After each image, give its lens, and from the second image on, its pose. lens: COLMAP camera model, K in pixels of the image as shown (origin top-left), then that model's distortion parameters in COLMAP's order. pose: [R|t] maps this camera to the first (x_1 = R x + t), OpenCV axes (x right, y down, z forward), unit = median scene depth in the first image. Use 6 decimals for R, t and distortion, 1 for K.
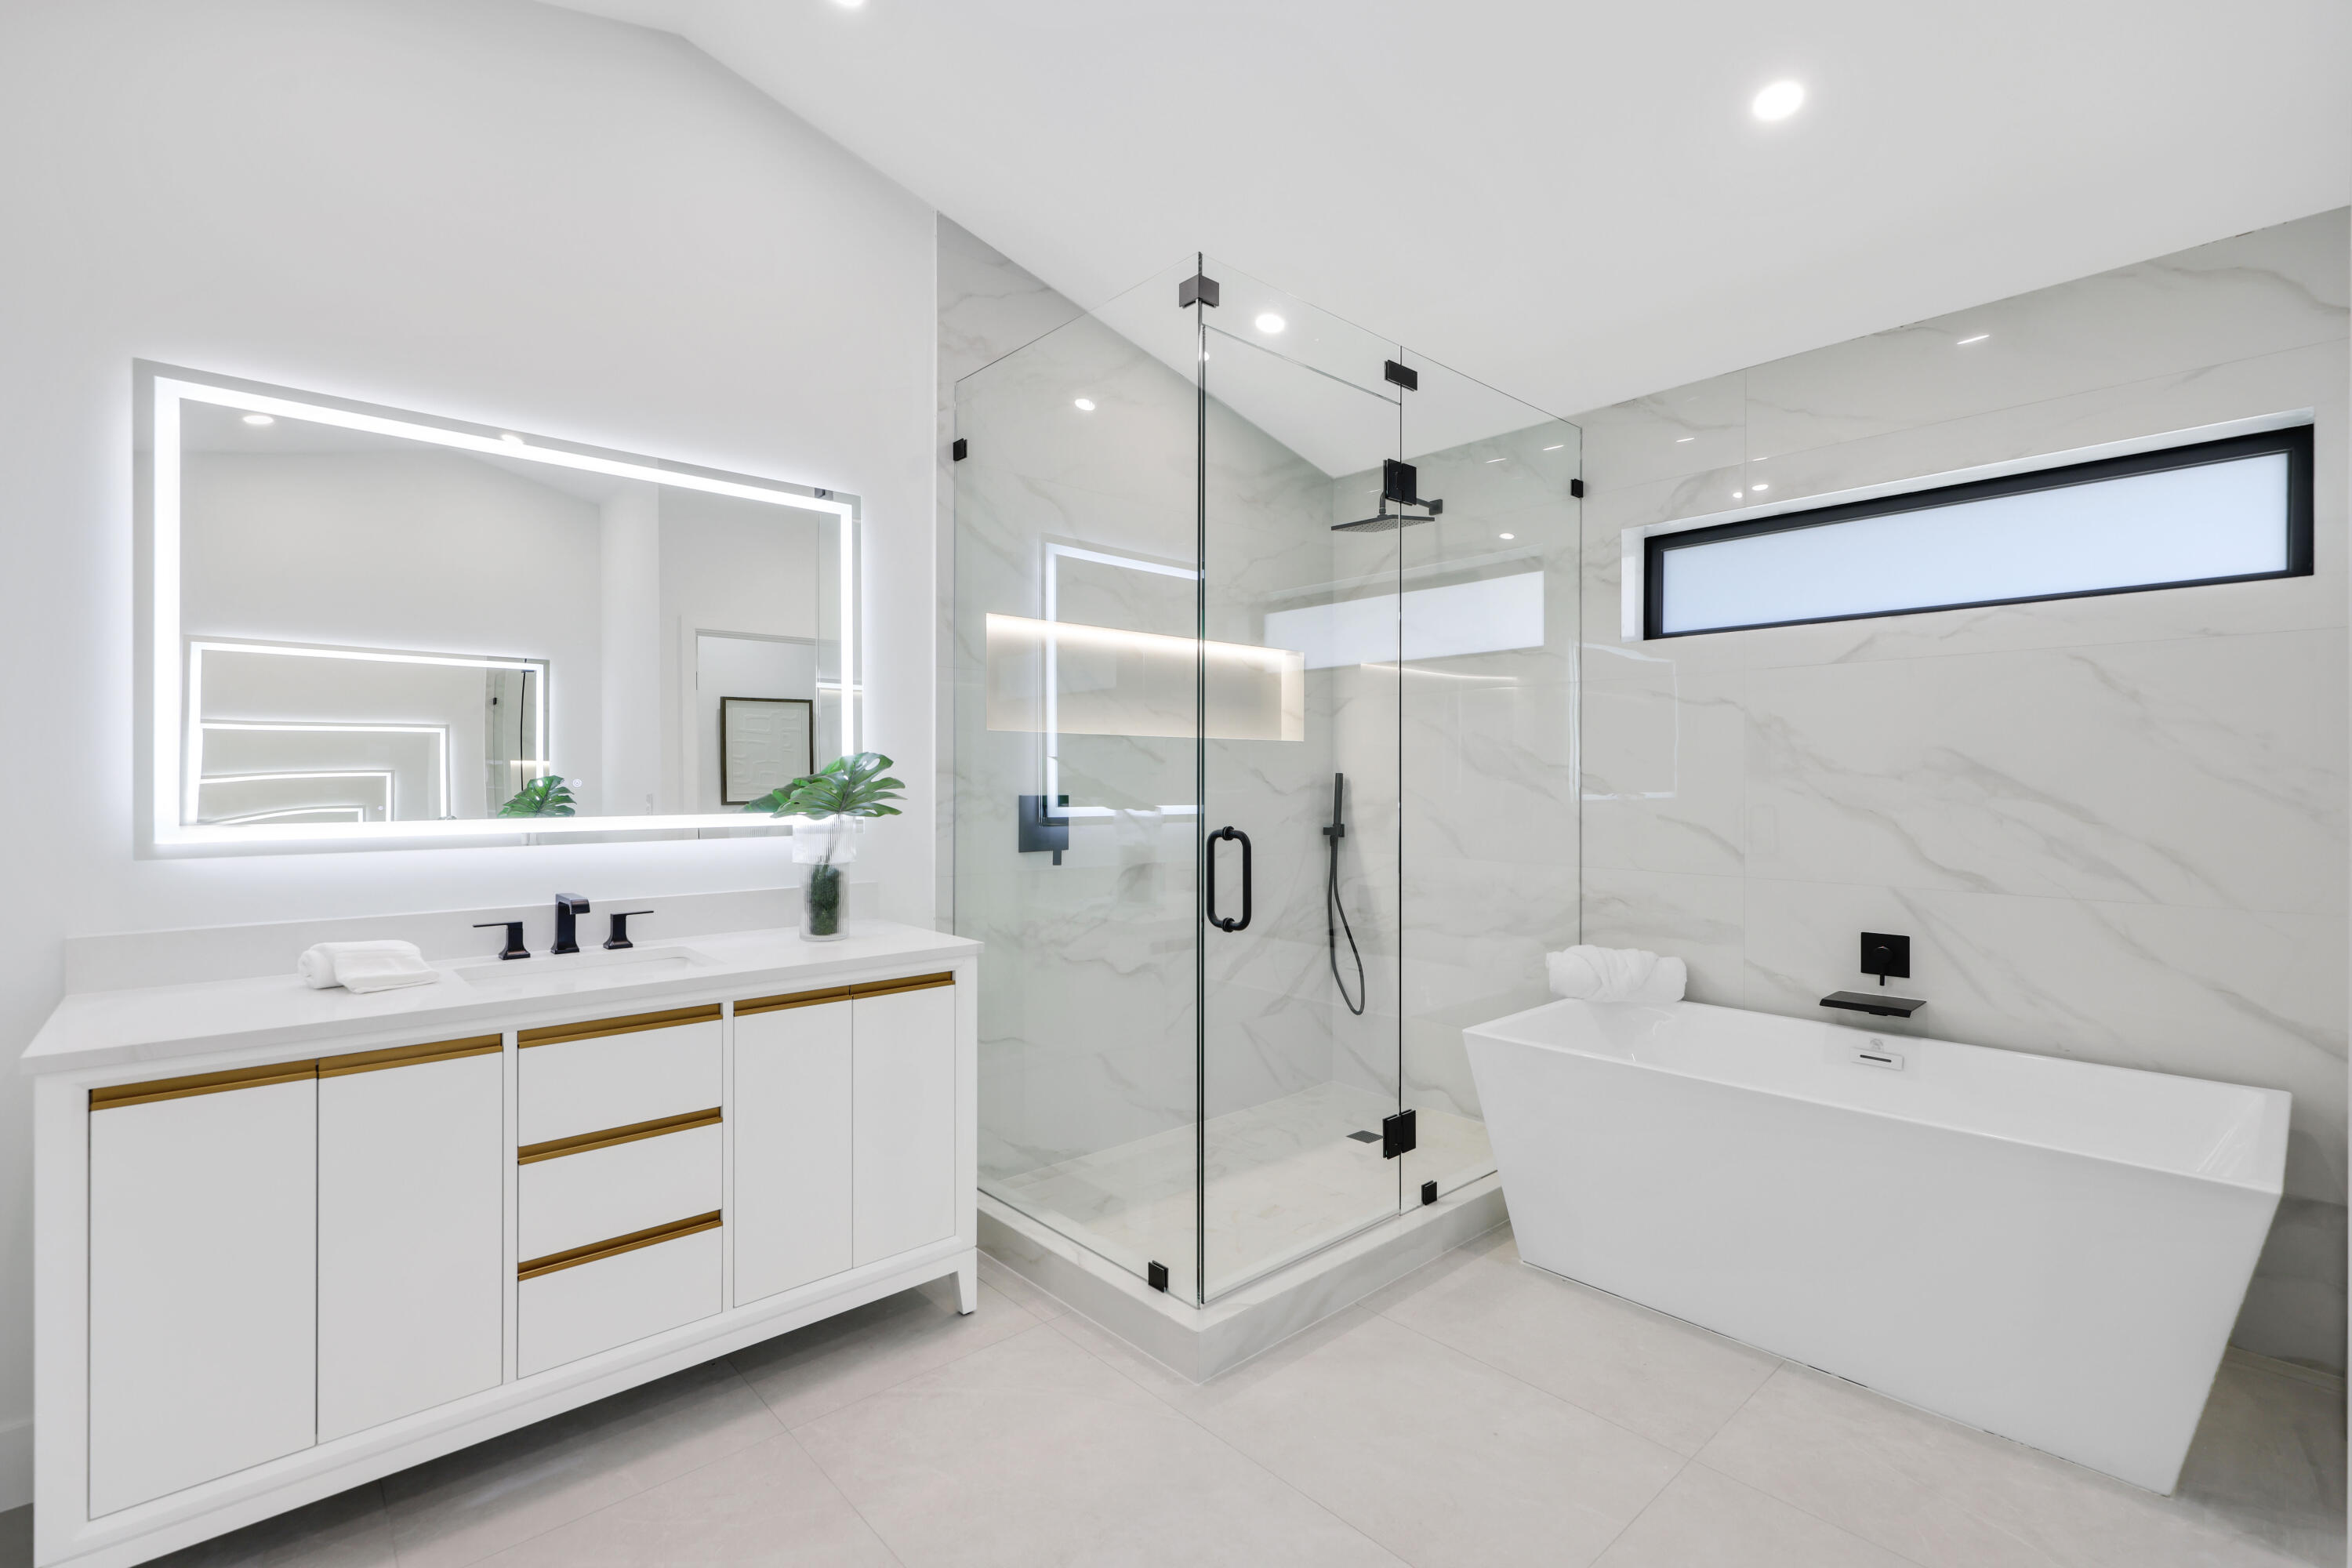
lens RADIAL K [[1025.6, 0, 1176.0], [0, 1025.6, 784.0], [0, 0, 1]] dist [0.020938, -0.000003]
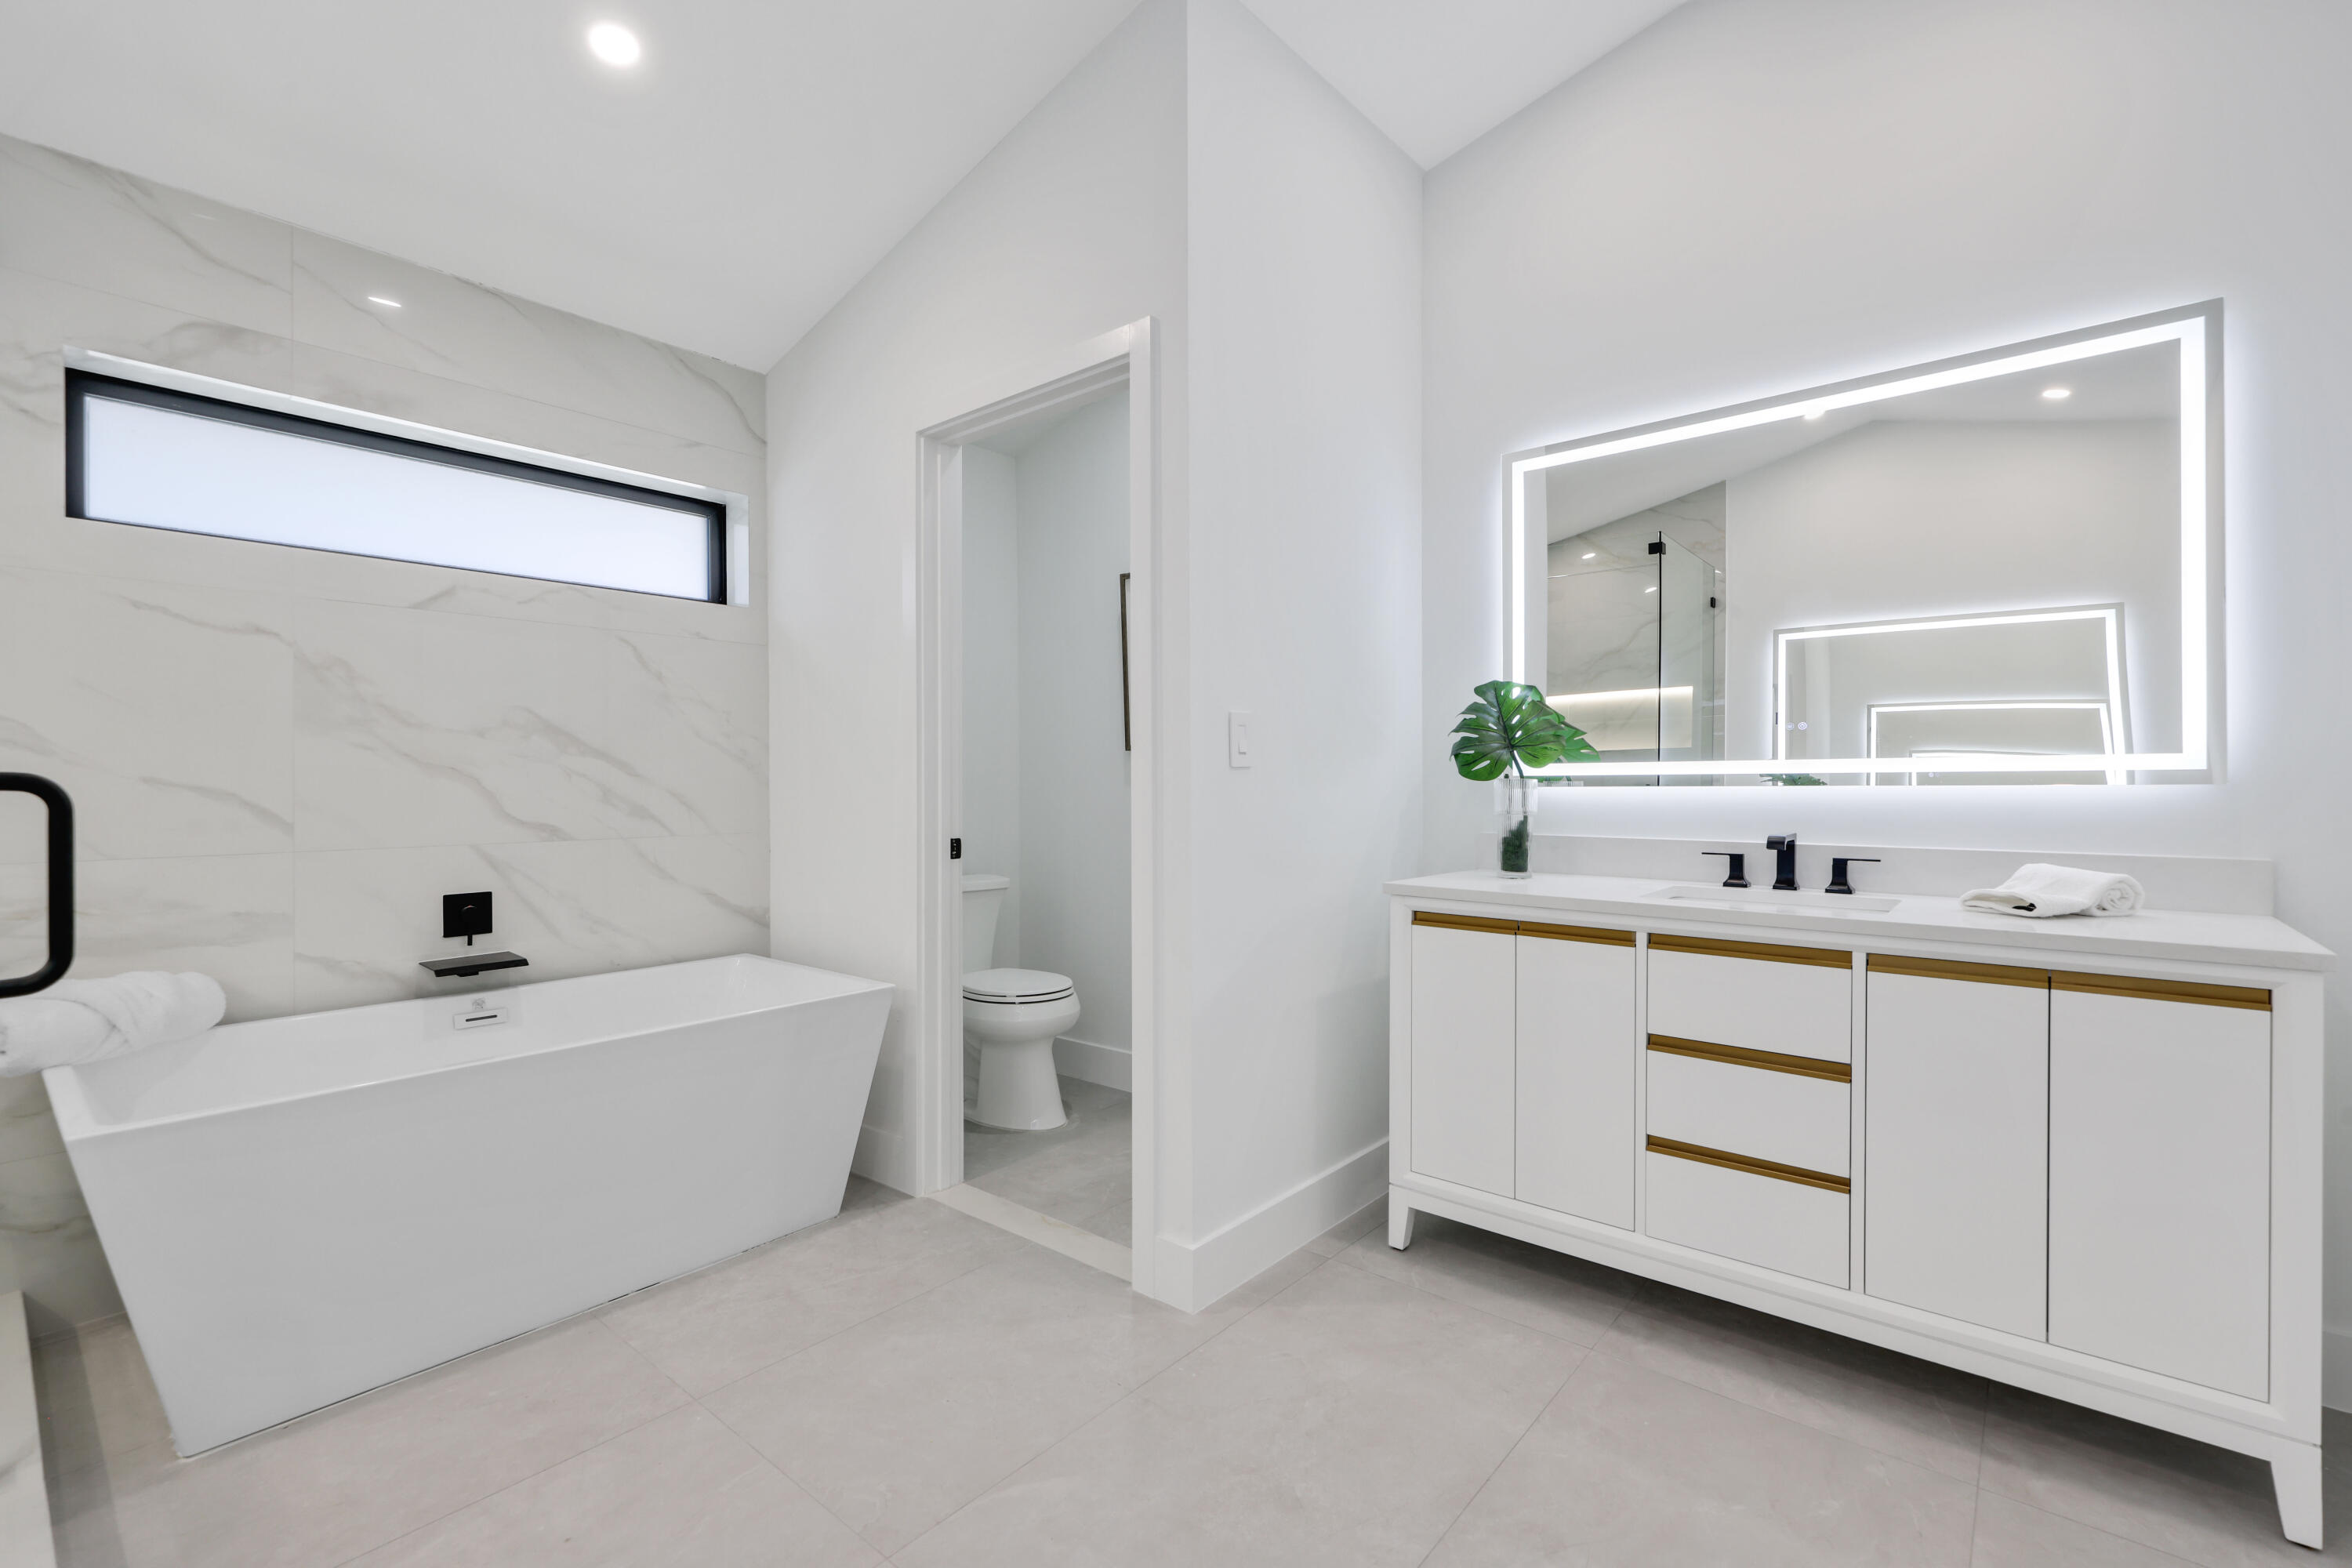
lens RADIAL K [[1046.6, 0, 1176.0], [0, 1046.6, 784.0], [0, 0, 1]] dist [-0.014330, 0.000212]
pose [[-0.136182, -0.013706, 0.990589, -0.401972], [-0.005776, 0.999898, 0.013041, 0.025579], [-0.990667, -0.003945, -0.136247, 0.491901]]
